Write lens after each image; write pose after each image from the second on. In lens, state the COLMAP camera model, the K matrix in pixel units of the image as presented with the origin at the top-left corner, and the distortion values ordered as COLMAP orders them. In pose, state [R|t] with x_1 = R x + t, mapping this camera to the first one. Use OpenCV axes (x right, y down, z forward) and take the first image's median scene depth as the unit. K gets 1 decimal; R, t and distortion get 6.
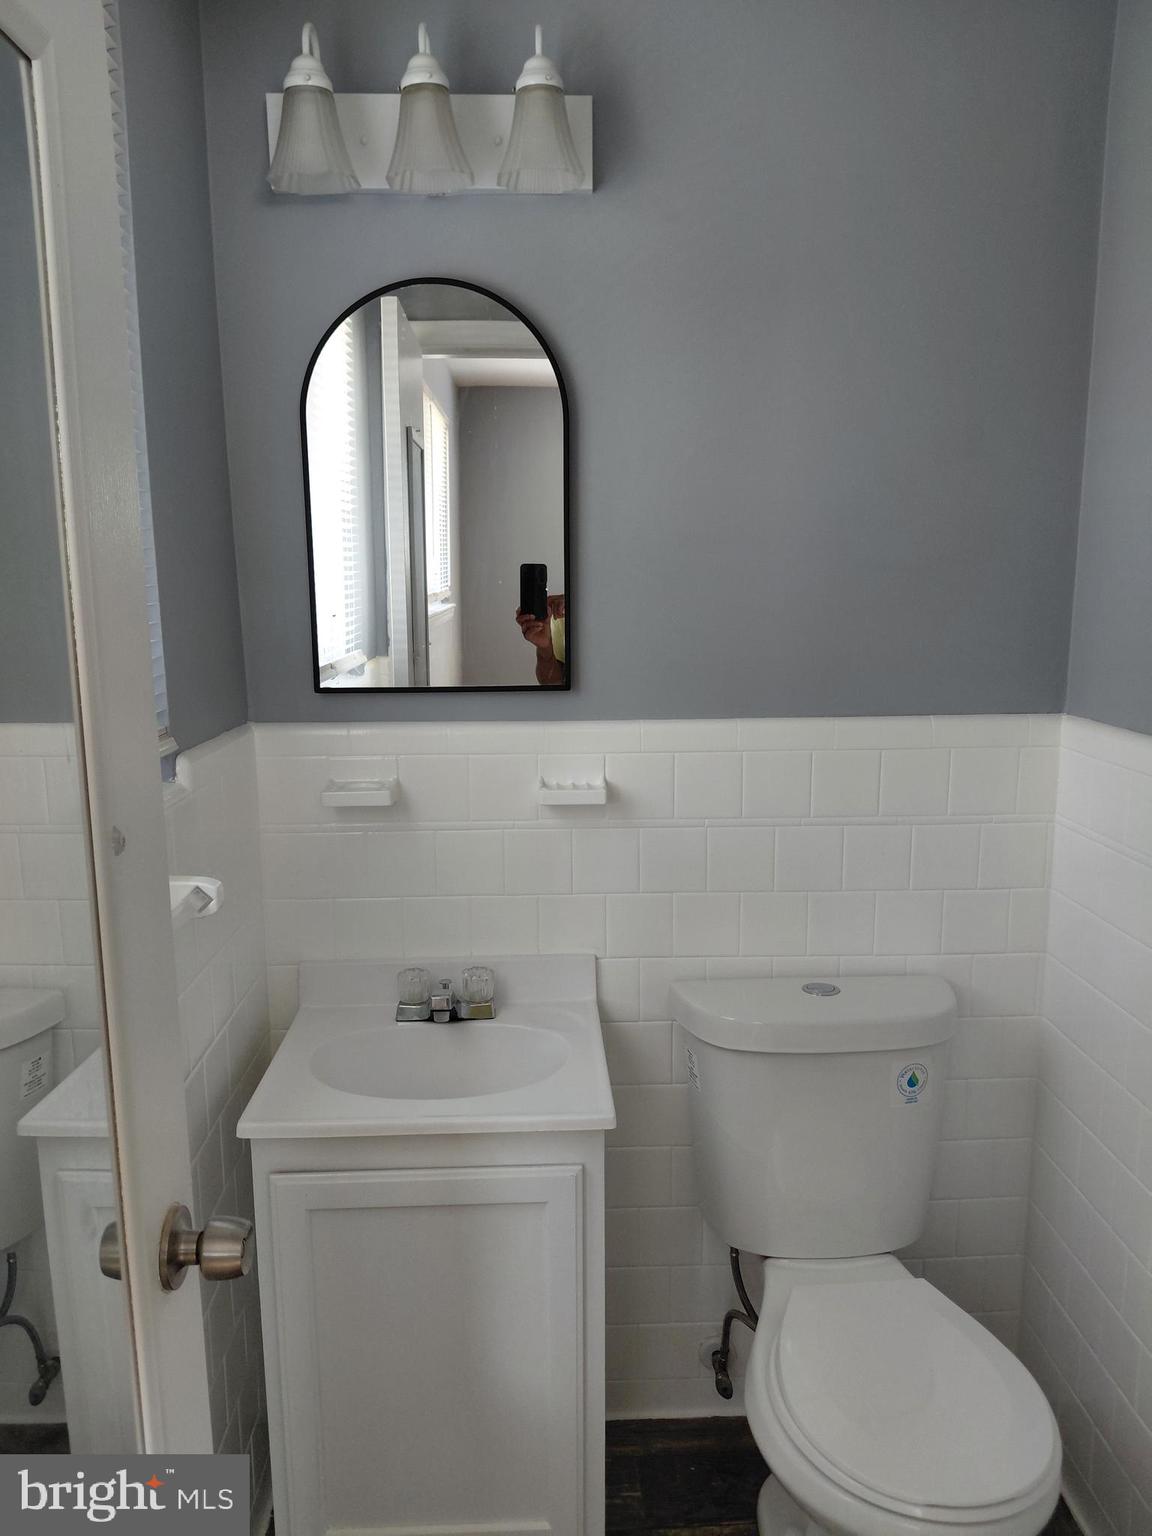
lens RADIAL K [[1221.4, 0, 579.0], [0, 1221.4, 774.8], [0, 0, 1]] dist [0.090311, -0.241867]
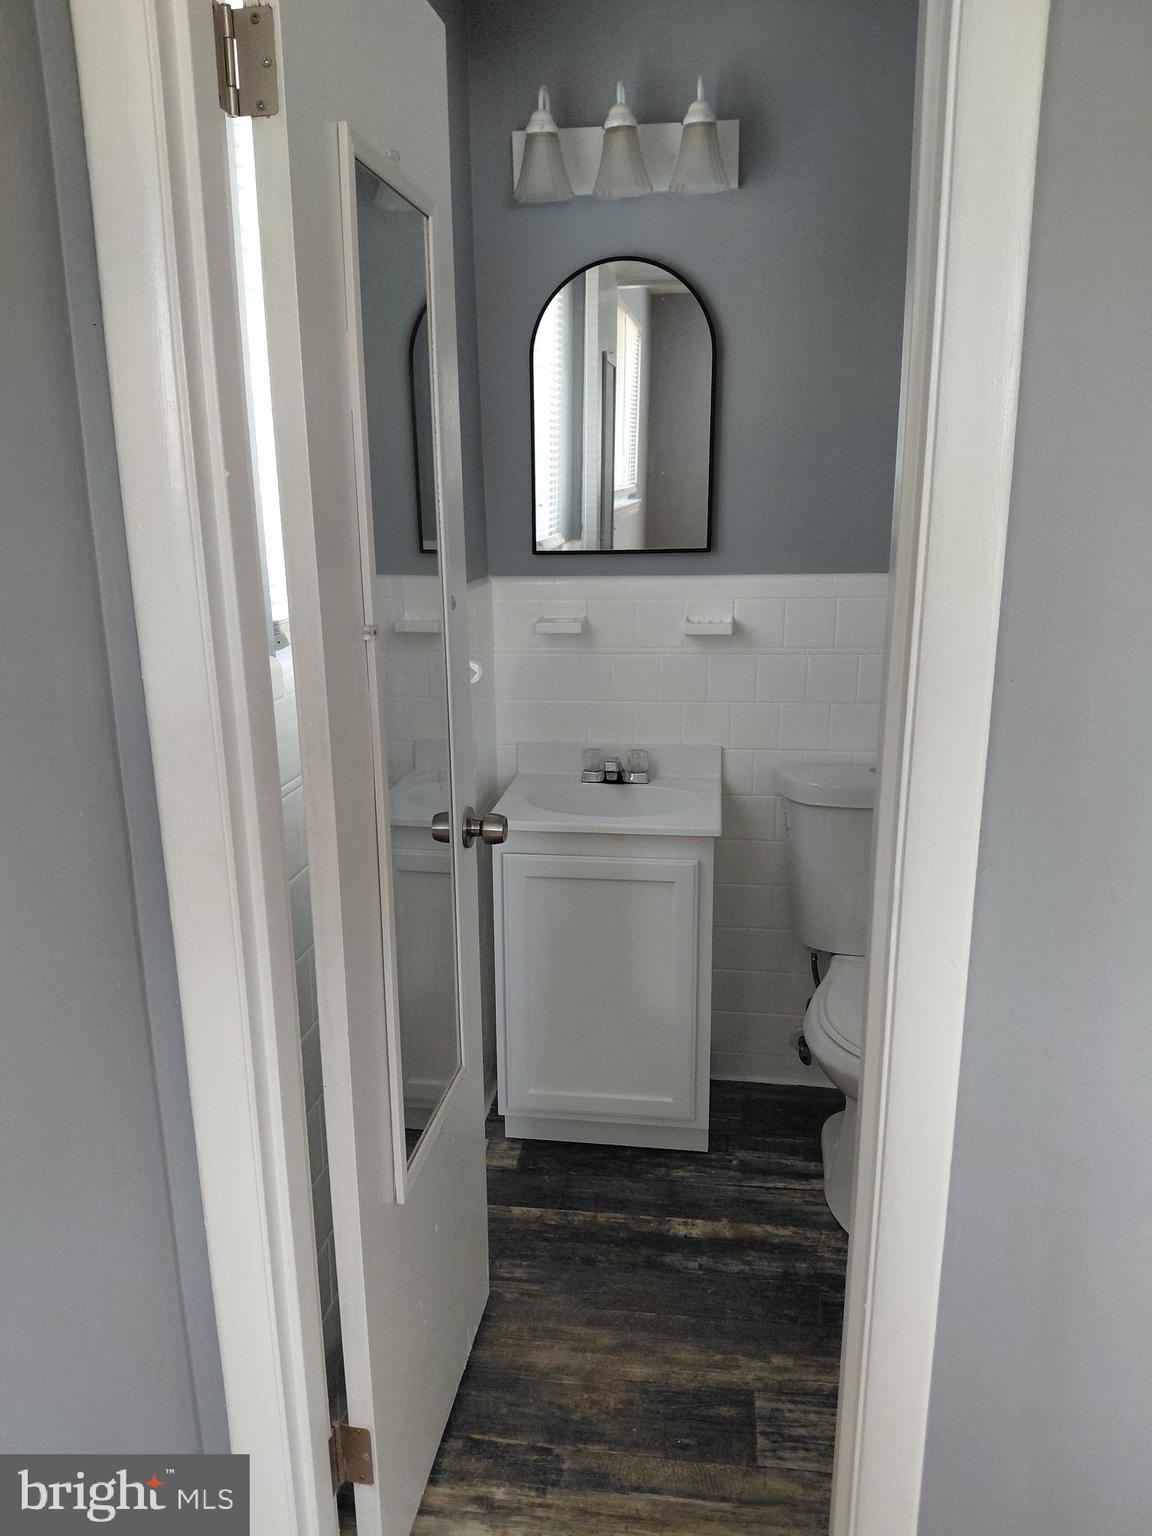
lens RADIAL K [[1118.0, 0, 527.9], [0, 1118.0, 772.5], [0, 0, 1]] dist [0.147552, -0.278444]
pose [[0.980315, 0.043160, -0.192663, 0.049608], [-0.024294, 0.994768, 0.099233, 0.060246], [0.195938, -0.092599, 0.976234, -0.342531]]
